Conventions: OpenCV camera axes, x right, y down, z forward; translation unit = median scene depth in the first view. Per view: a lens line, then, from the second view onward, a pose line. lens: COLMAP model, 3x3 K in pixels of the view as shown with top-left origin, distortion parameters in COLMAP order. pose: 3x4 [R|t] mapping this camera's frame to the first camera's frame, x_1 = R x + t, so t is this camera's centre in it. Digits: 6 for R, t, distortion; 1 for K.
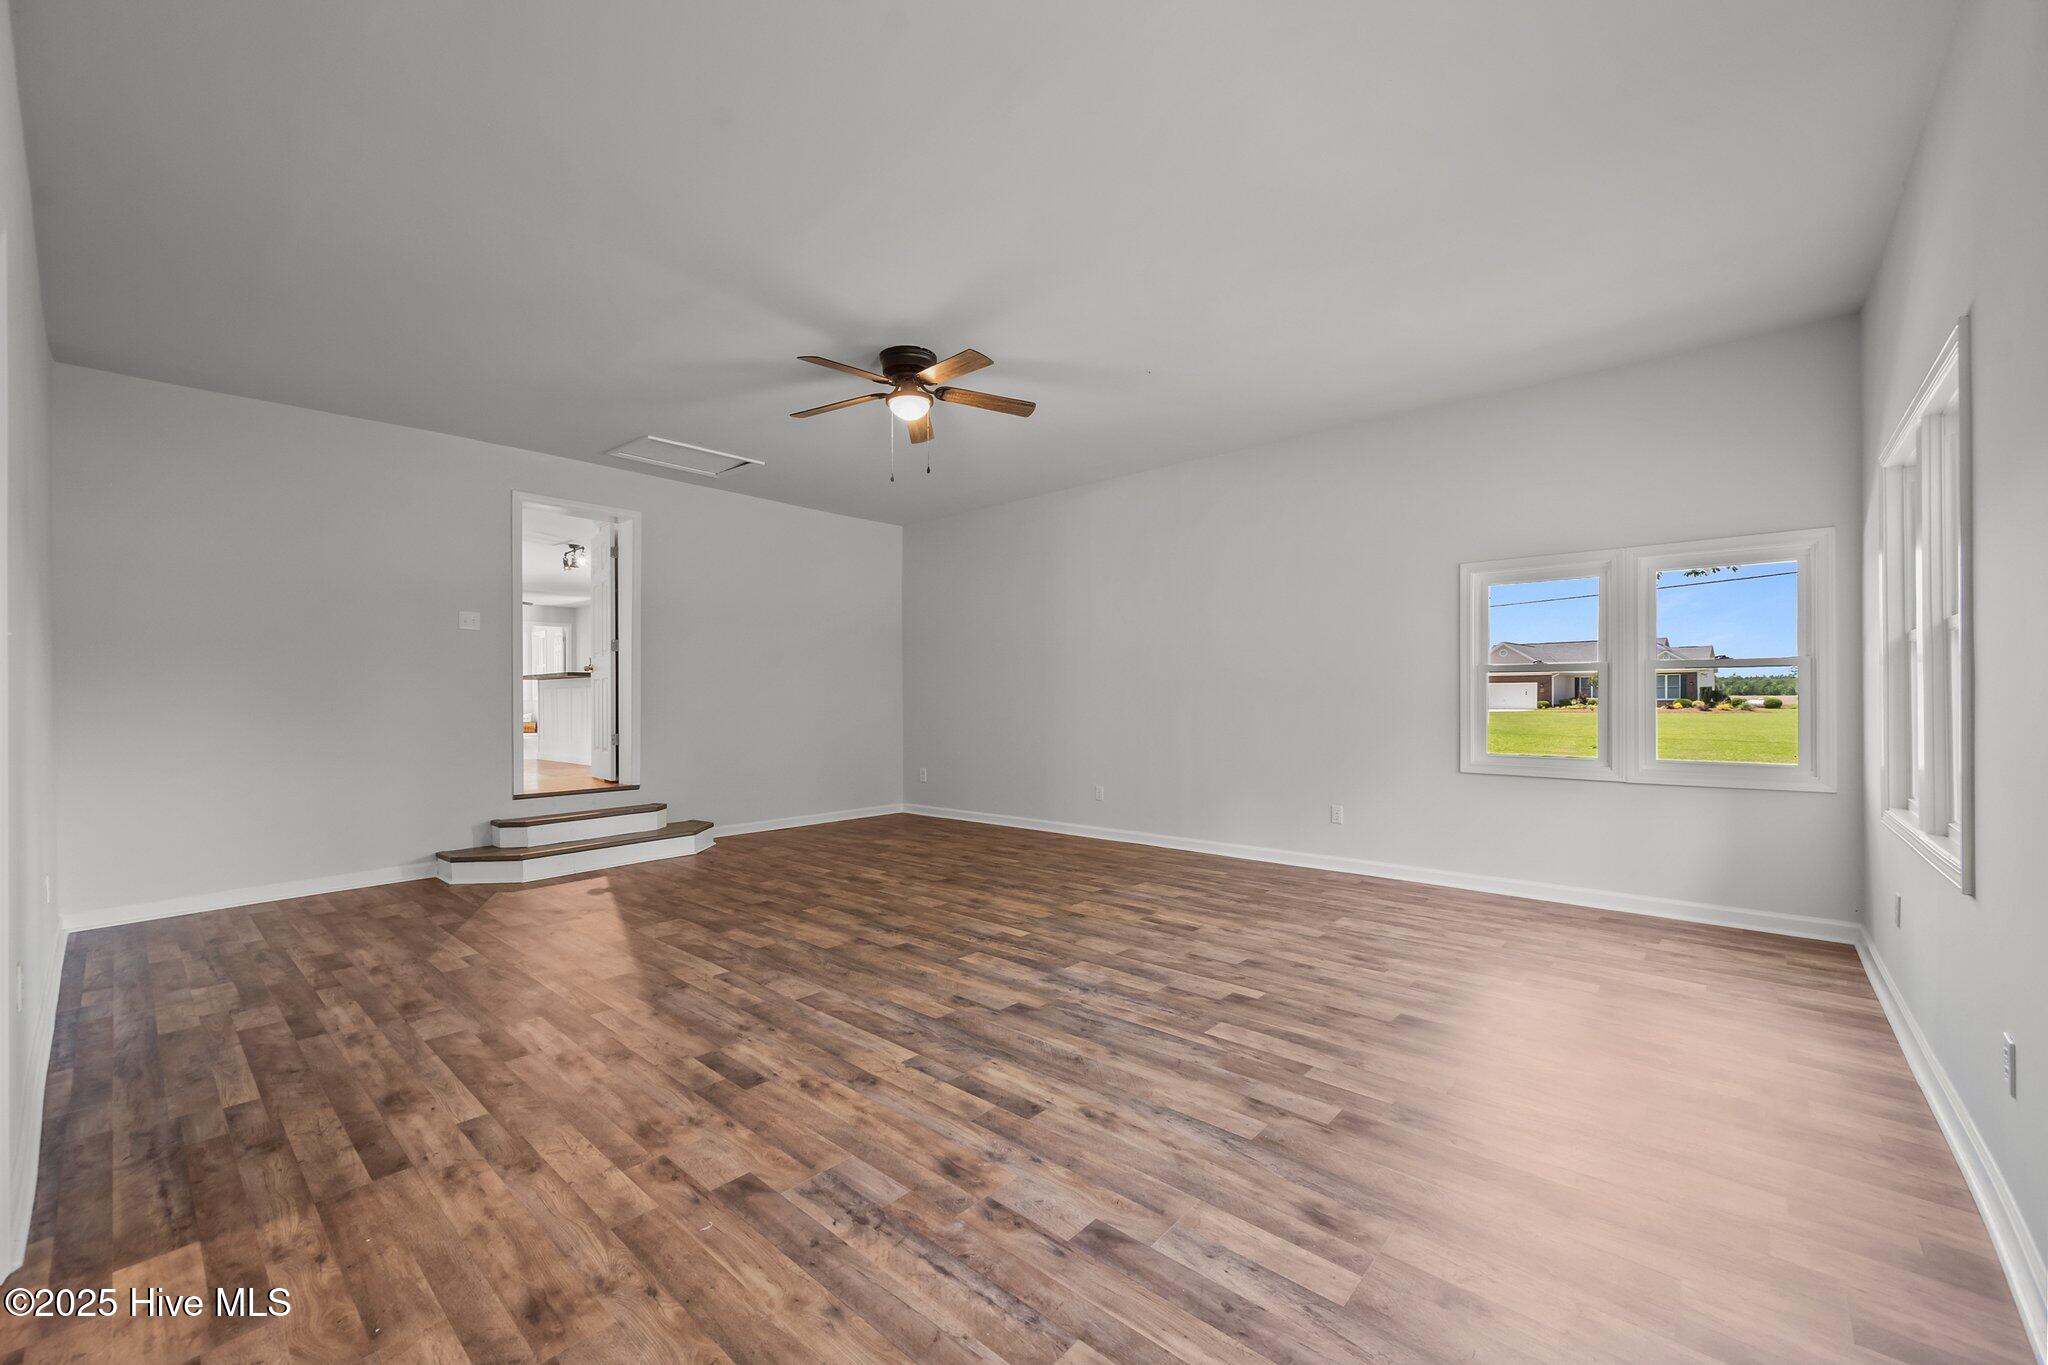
lens RADIAL K [[803.2, 0, 1027.9], [0, 803.2, 688.9], [0, 0, 1]] dist [-0.000501, 0.000039]
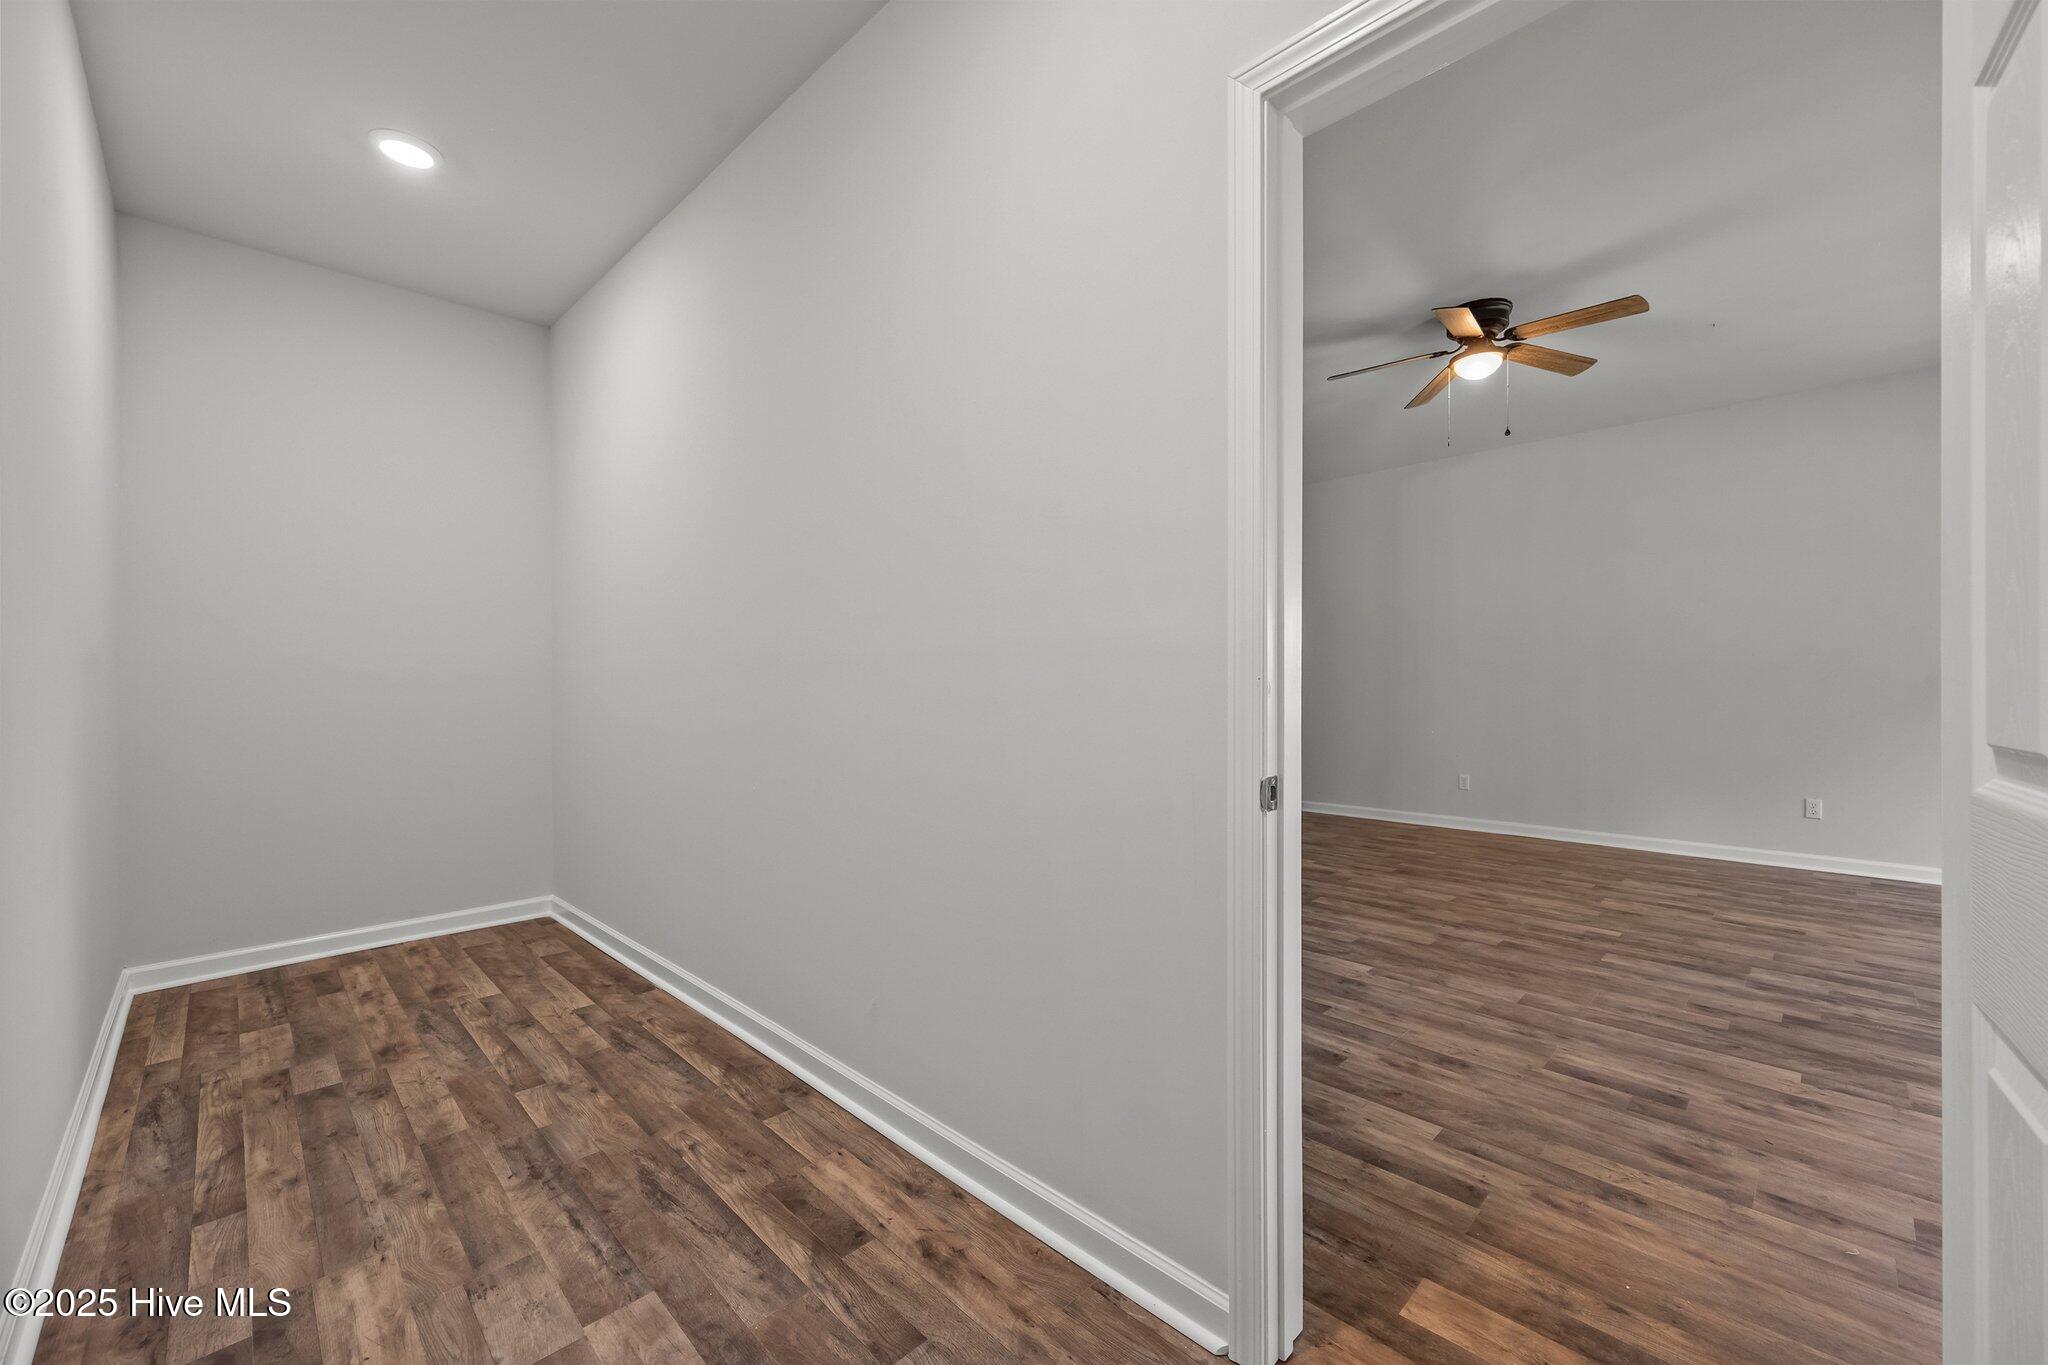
lens RADIAL K [[787.4, 0, 1017.4], [0, 787.4, 681.1], [0, 0, 1]] dist [-0.009195, -0.000152]
pose [[0.996673, 0.003746, -0.081422, -0.678266], [-0.003549, 0.999990, 0.002564, 0.016810], [0.081430, -0.002266, 0.996676, 0.054533]]
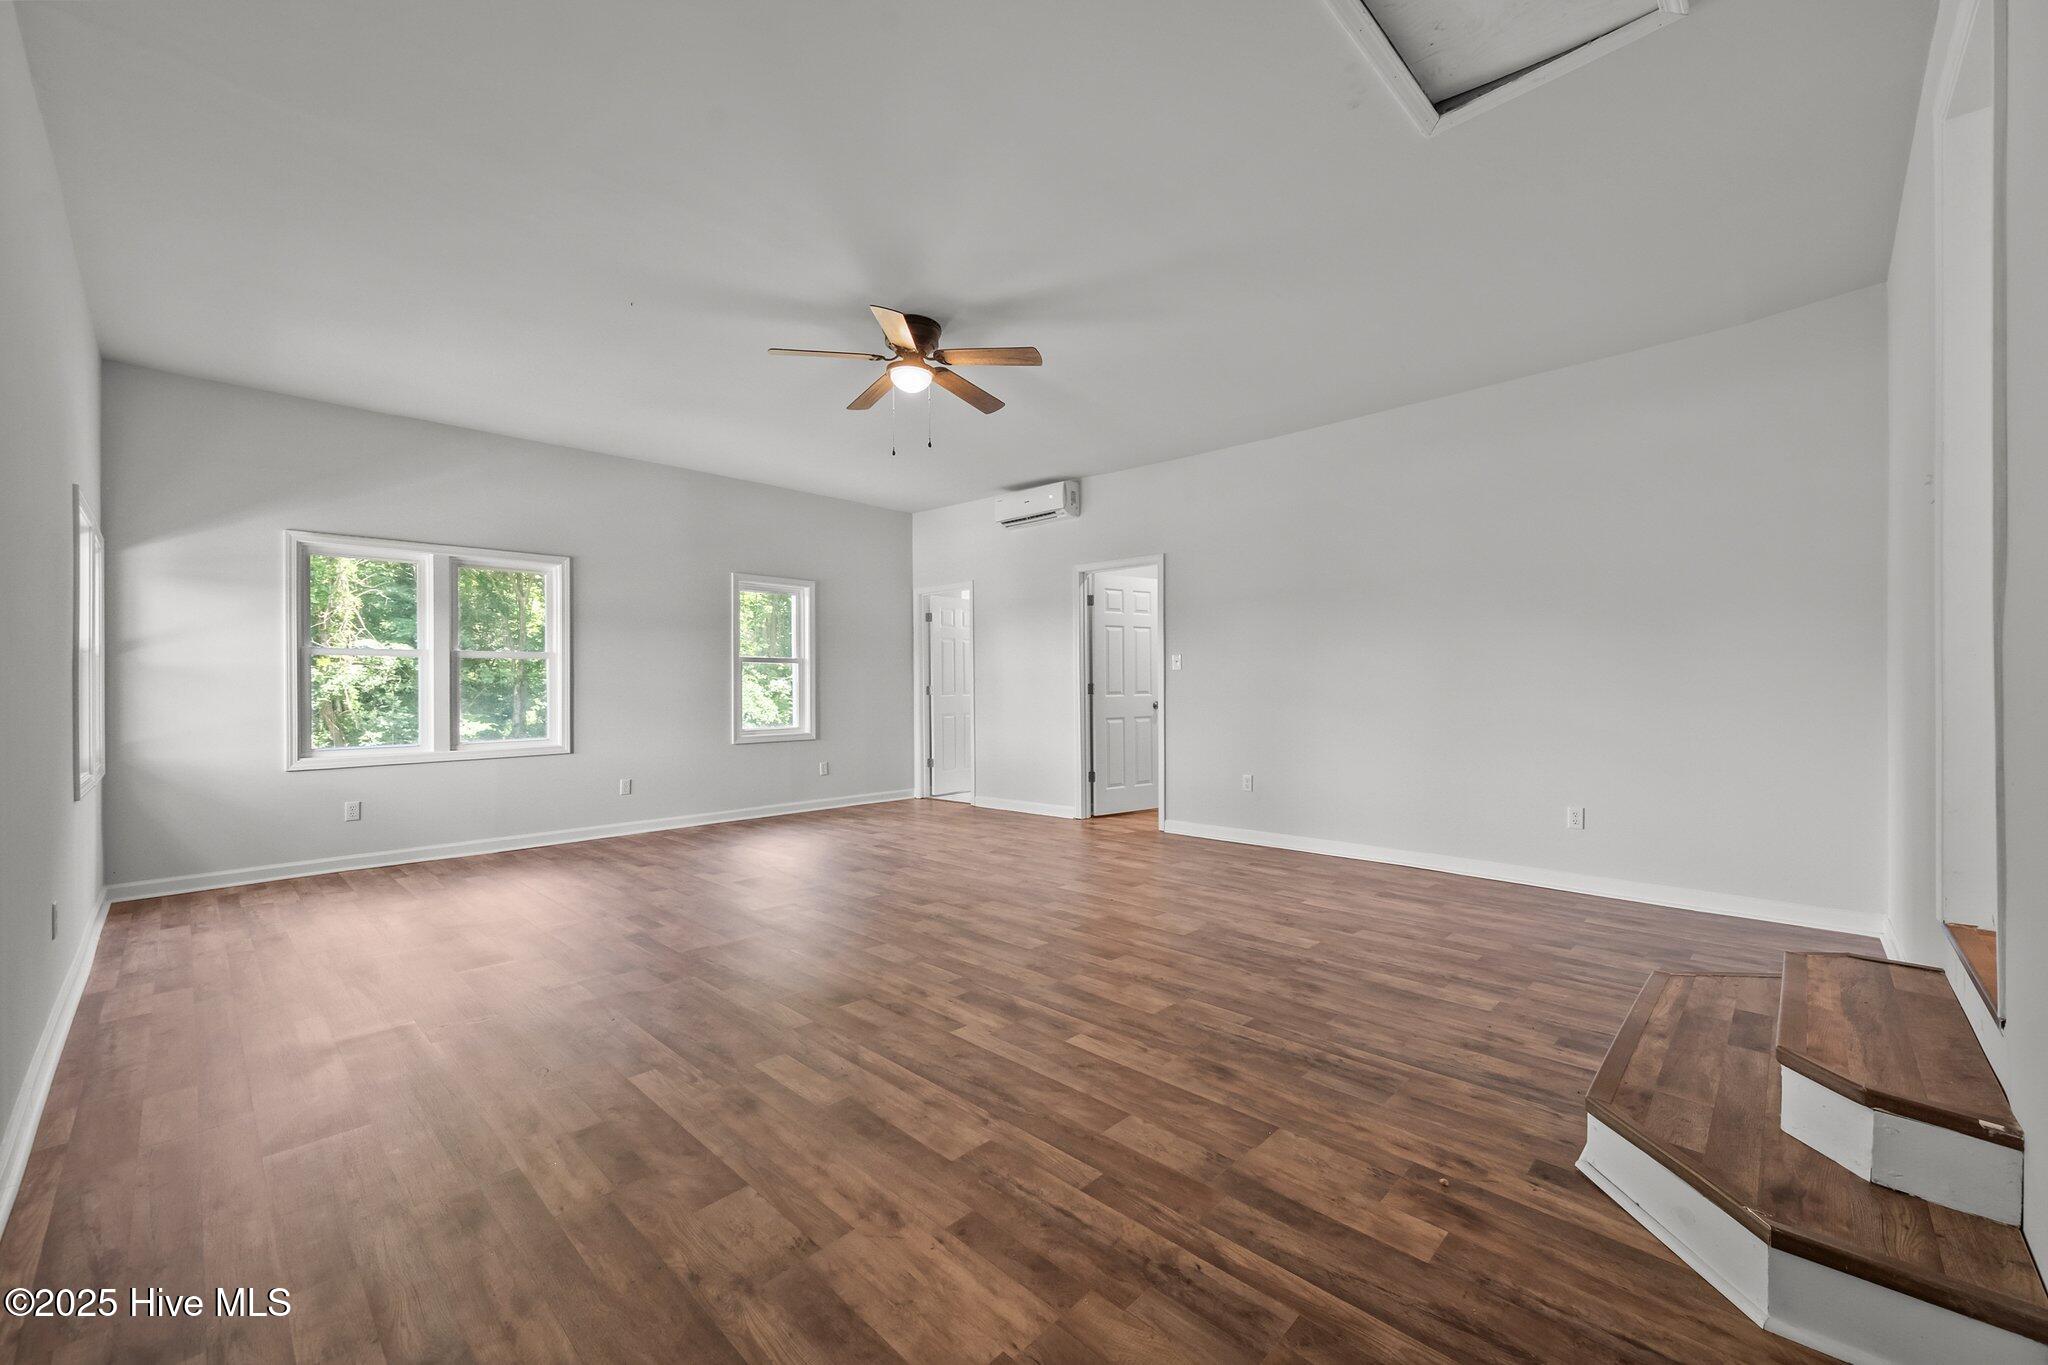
lens RADIAL K [[803.2, 0, 1027.9], [0, 803.2, 688.9], [0, 0, 1]] dist [-0.000501, 0.000039]
pose [[-0.999360, 0.008254, 0.034796, -0.356471], [0.008049, 0.999950, -0.006005, 0.030796], [-0.034843, -0.005721, -0.999376, 2.216598]]
